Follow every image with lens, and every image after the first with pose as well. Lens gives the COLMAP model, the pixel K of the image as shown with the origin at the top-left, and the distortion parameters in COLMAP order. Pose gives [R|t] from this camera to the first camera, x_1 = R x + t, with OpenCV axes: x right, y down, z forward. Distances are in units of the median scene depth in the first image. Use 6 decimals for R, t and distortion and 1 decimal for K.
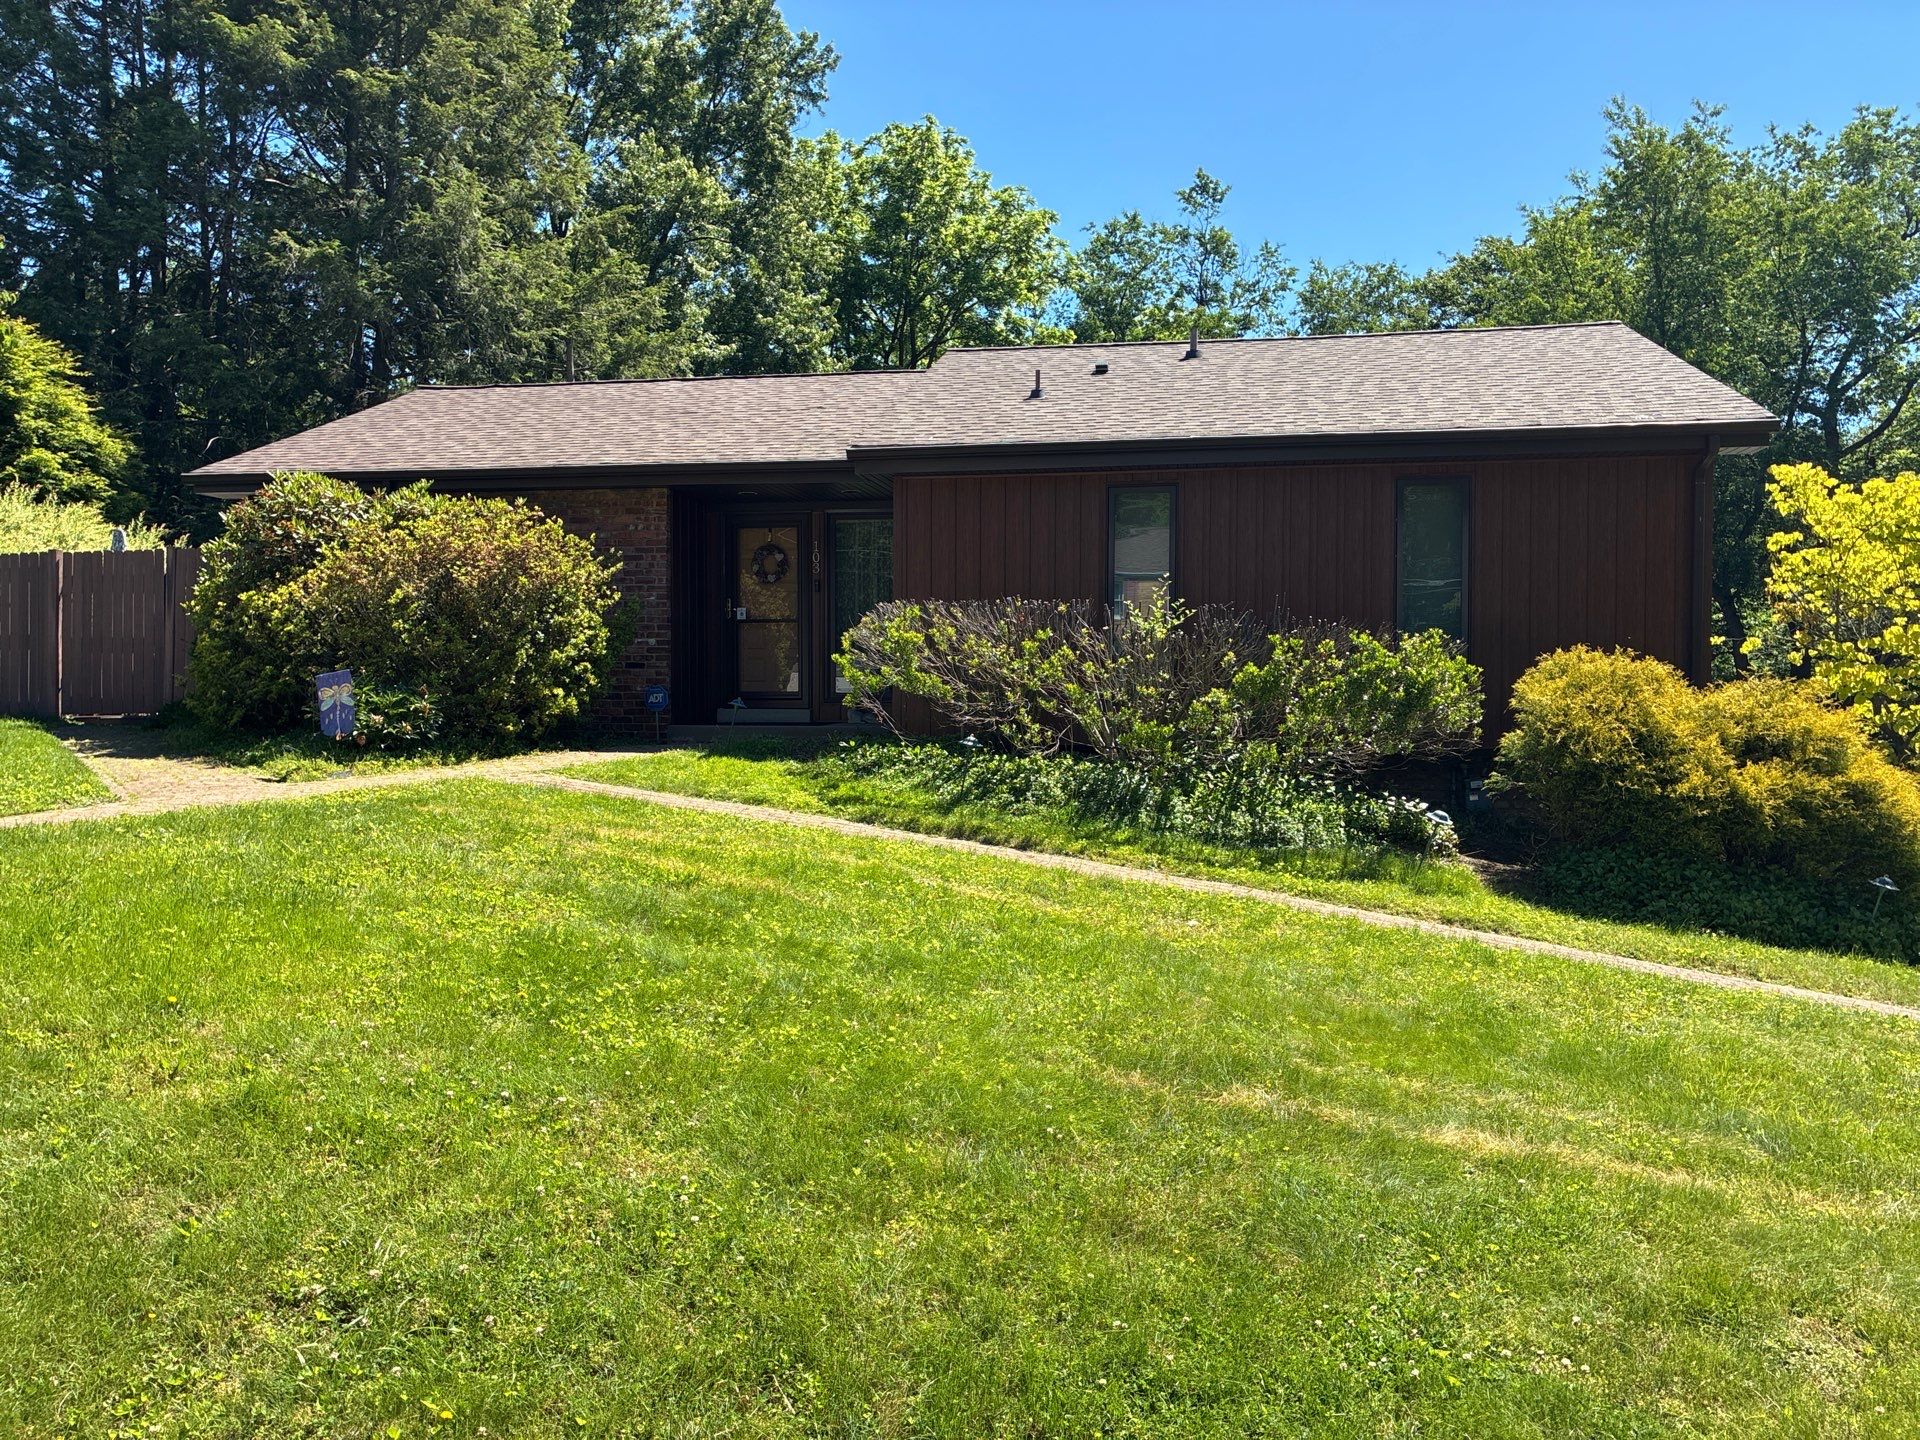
lens RADIAL K [[1331.8, 0, 960.0], [0, 1331.8, 720.0], [0, 0, 1]] dist [0.001347, -0.002832]
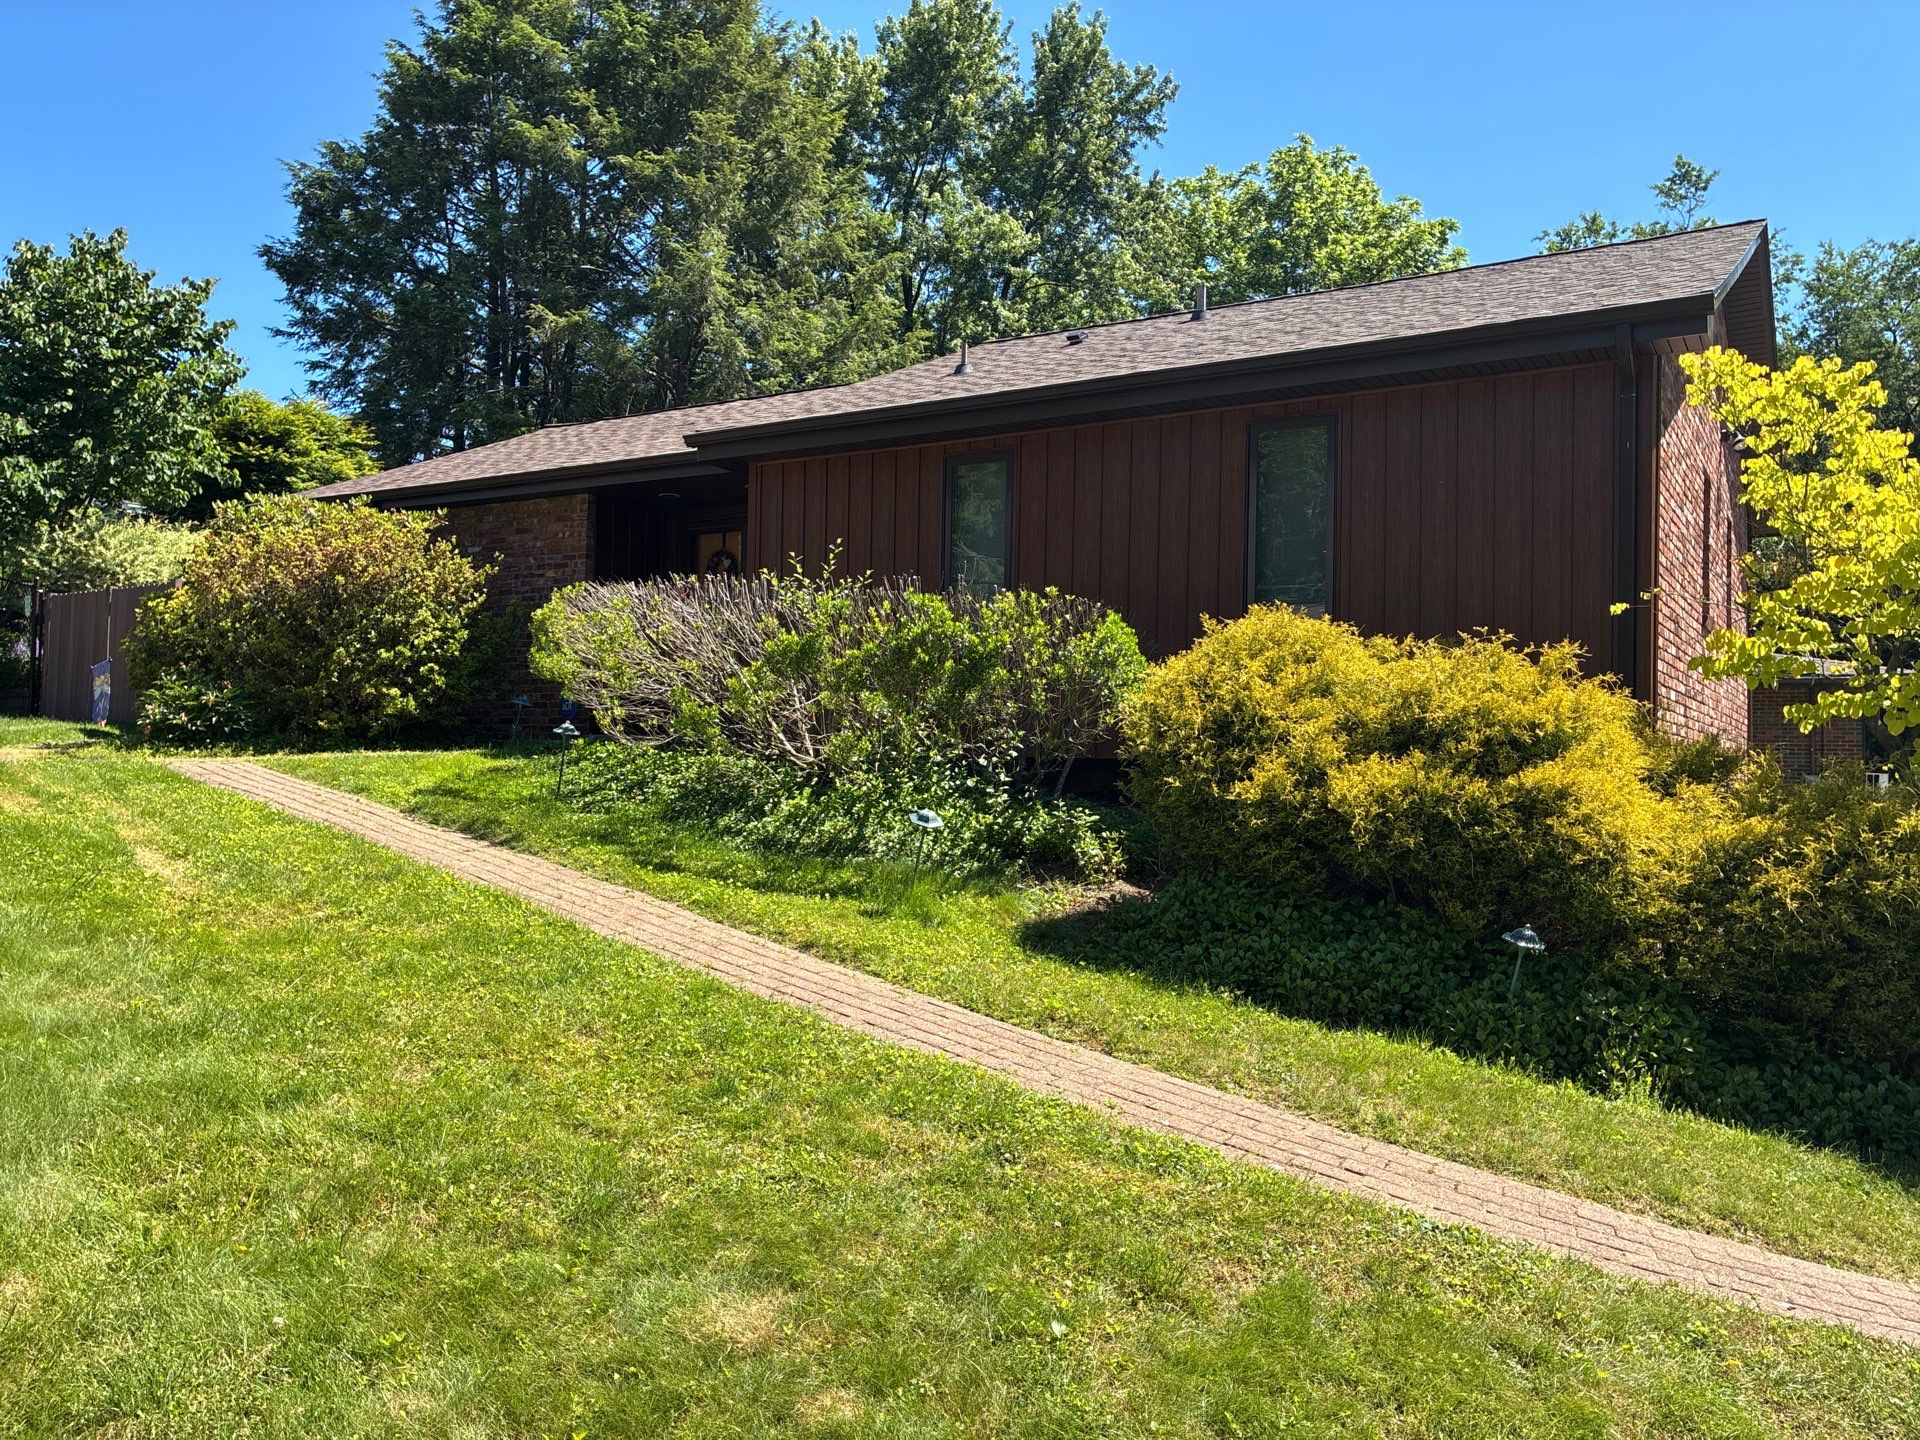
lens RADIAL K [[1333.2, 0, 1051.8], [0, 1333.2, 724.4], [0, 0, 1]] dist [0.032582, -0.061461]
pose [[0.937695, 0.003100, -0.347447, 0.213346], [-0.019091, 0.998909, -0.042610, 0.015414], [0.346936, 0.046589, 0.936731, 0.094031]]
